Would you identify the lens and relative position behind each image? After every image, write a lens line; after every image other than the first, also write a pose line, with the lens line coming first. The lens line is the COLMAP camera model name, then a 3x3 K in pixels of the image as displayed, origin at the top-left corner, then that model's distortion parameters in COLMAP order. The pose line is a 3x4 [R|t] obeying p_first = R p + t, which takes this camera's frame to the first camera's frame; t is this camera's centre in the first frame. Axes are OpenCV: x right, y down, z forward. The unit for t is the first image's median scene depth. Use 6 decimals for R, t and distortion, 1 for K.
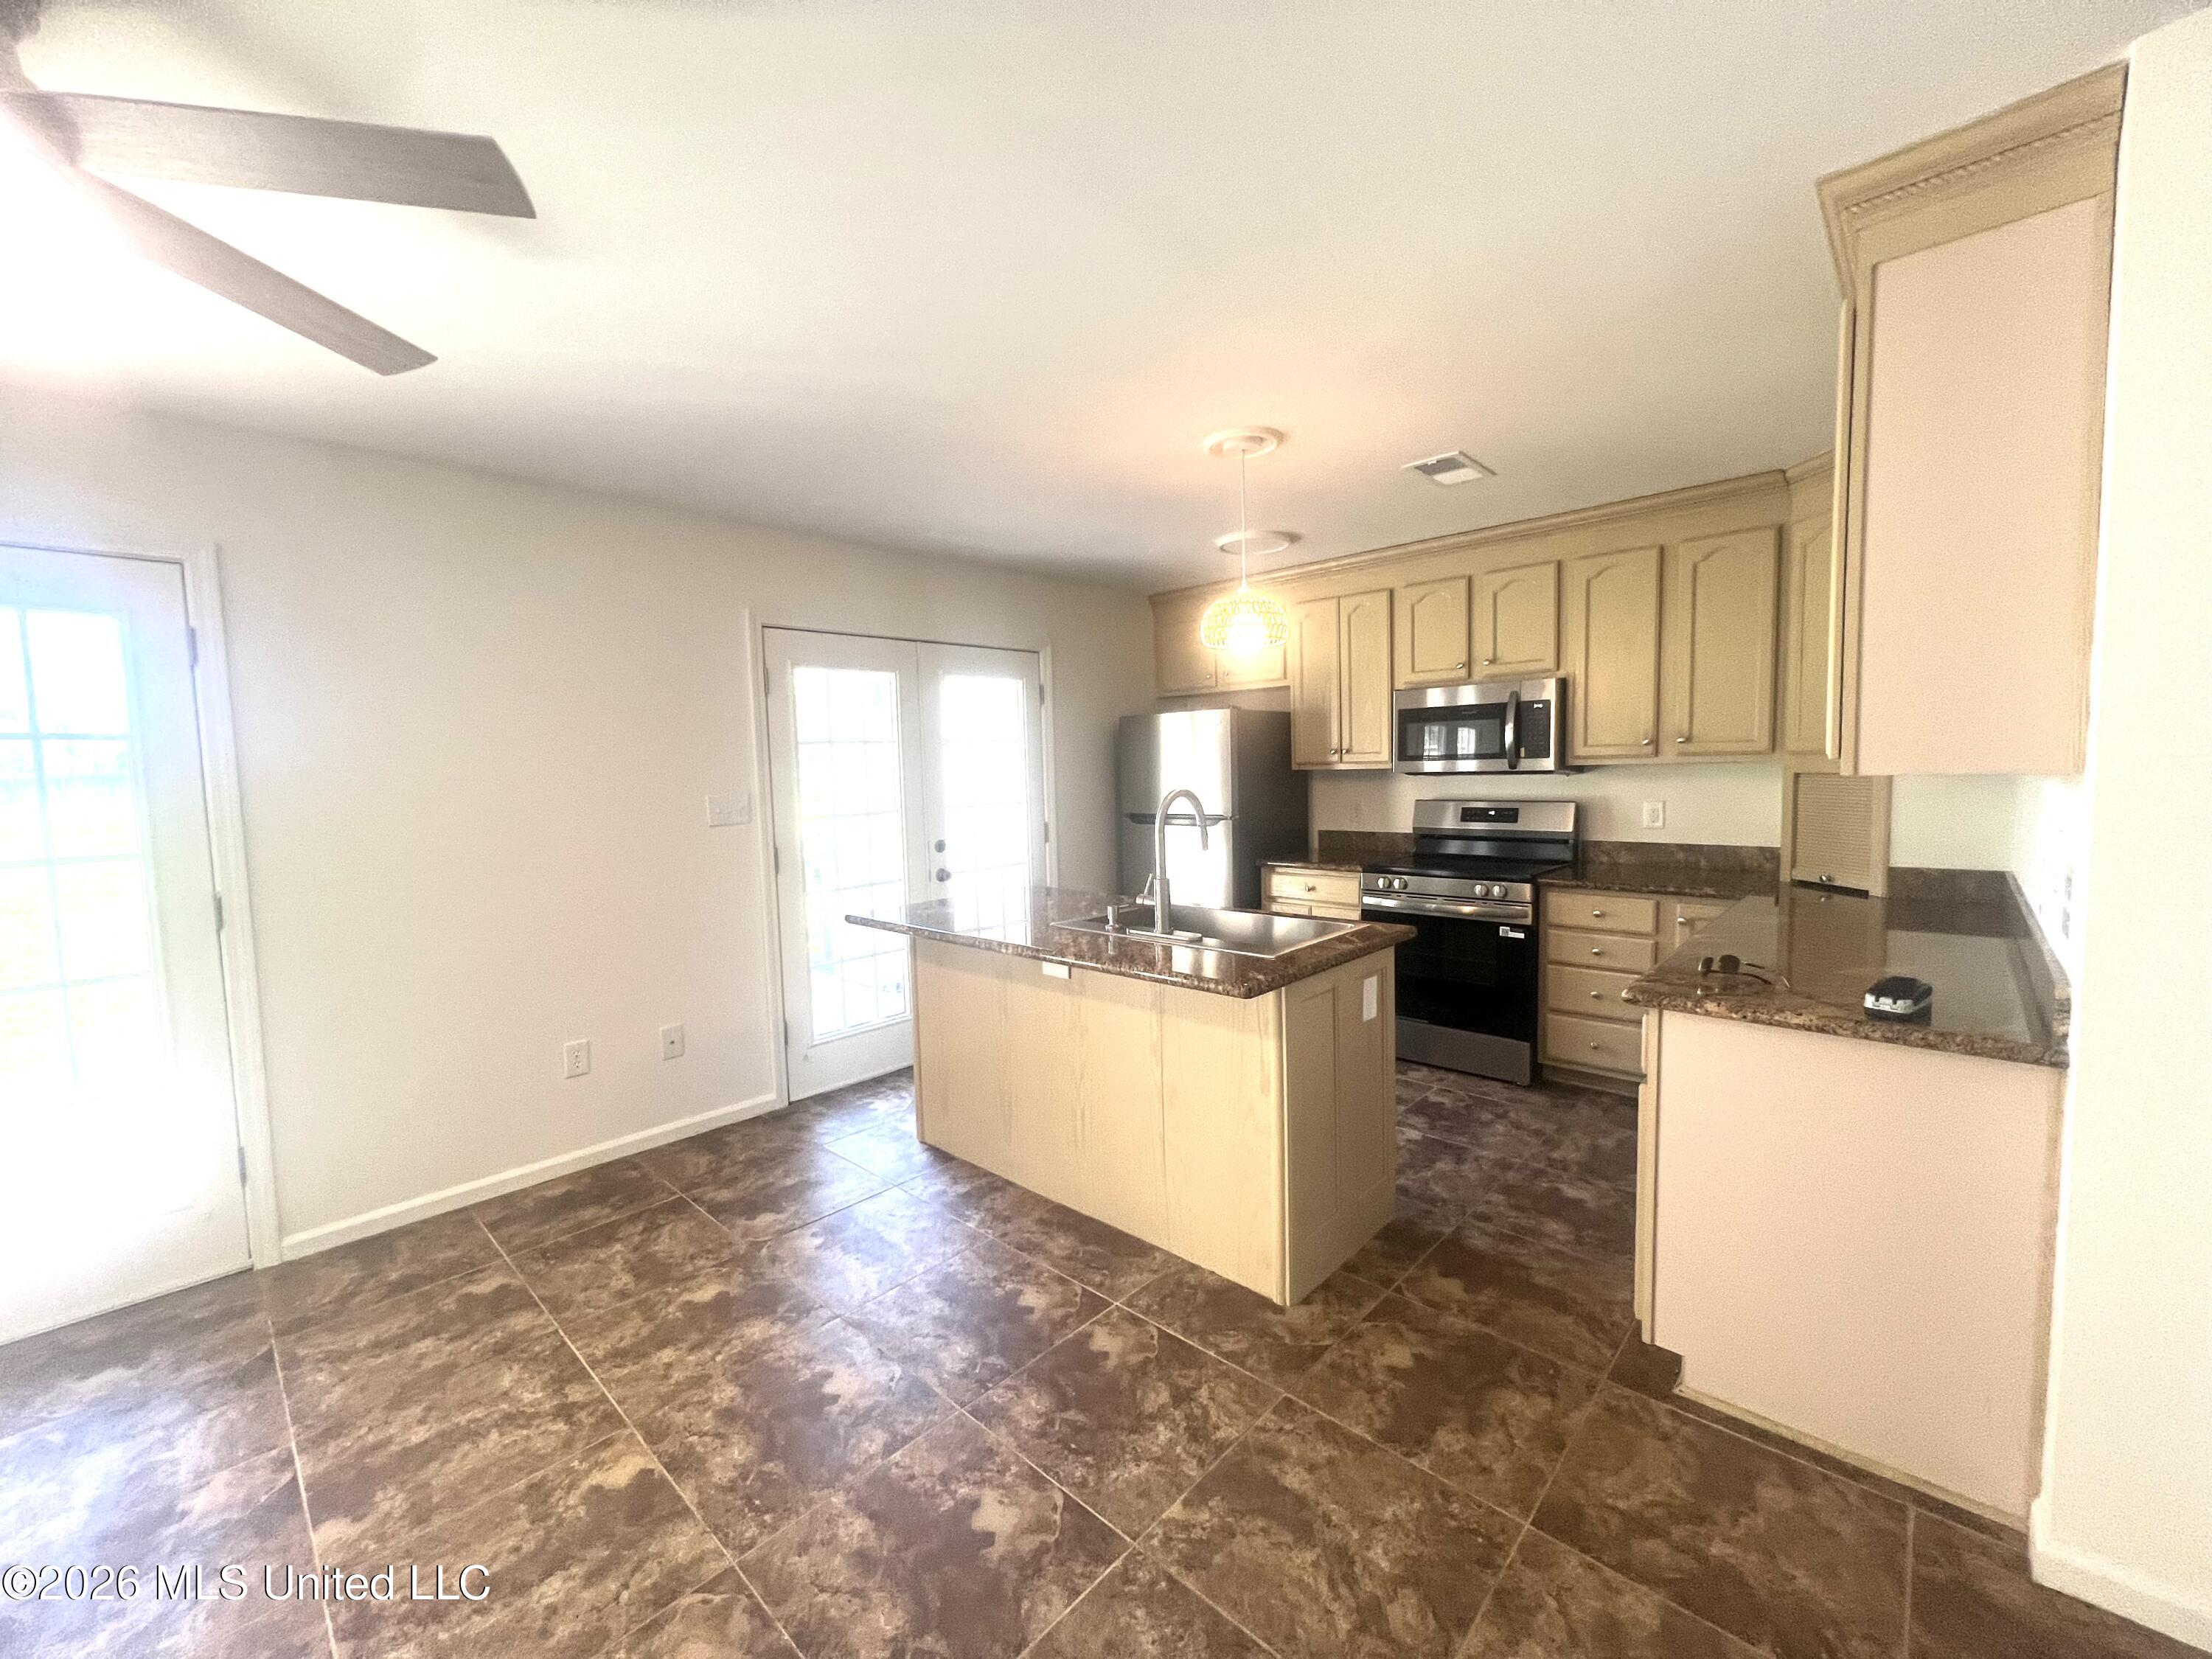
lens RADIAL K [[885.2, 0, 1100.6], [0, 885.2, 826.7], [0, 0, 1]] dist [-0.004276, 0.000860]
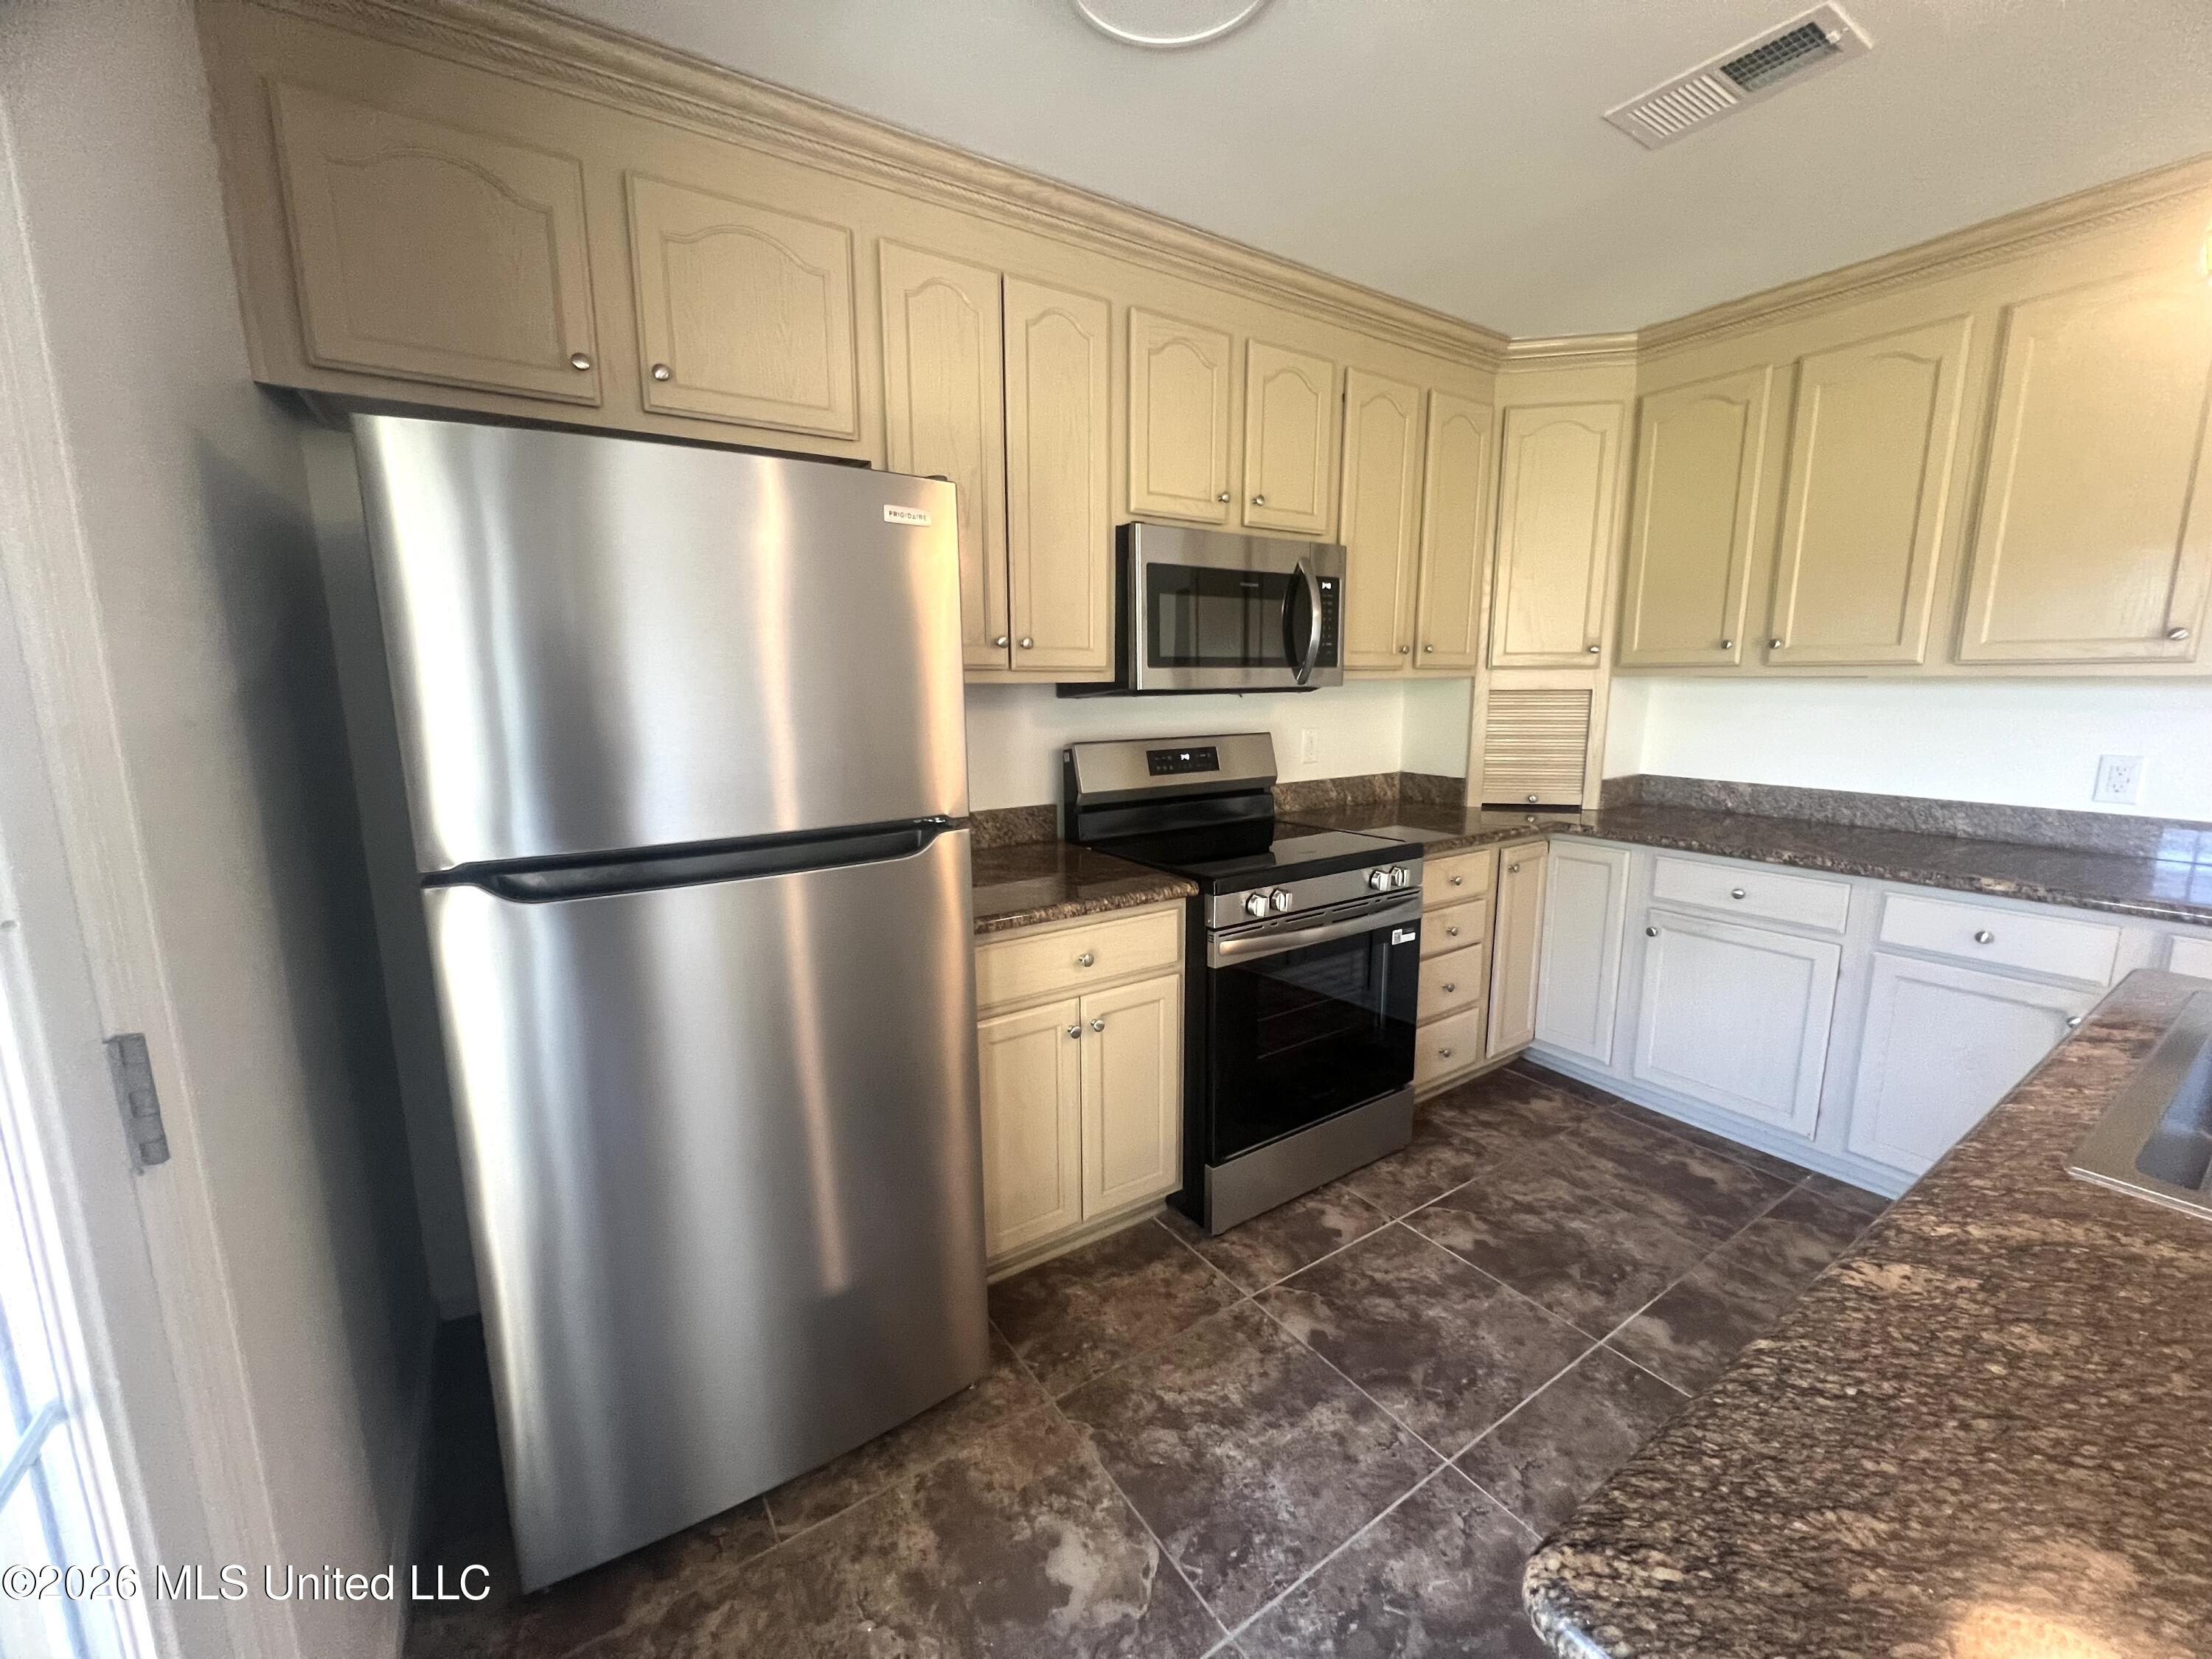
lens RADIAL K [[885.2, 0, 1100.6], [0, 885.2, 826.7], [0, 0, 1]] dist [-0.004276, 0.000860]
pose [[0.227321, -0.135042, 0.964411, -0.208704], [0.071963, 0.989960, 0.121657, -0.056349], [-0.971157, 0.041747, 0.234757, 1.088801]]
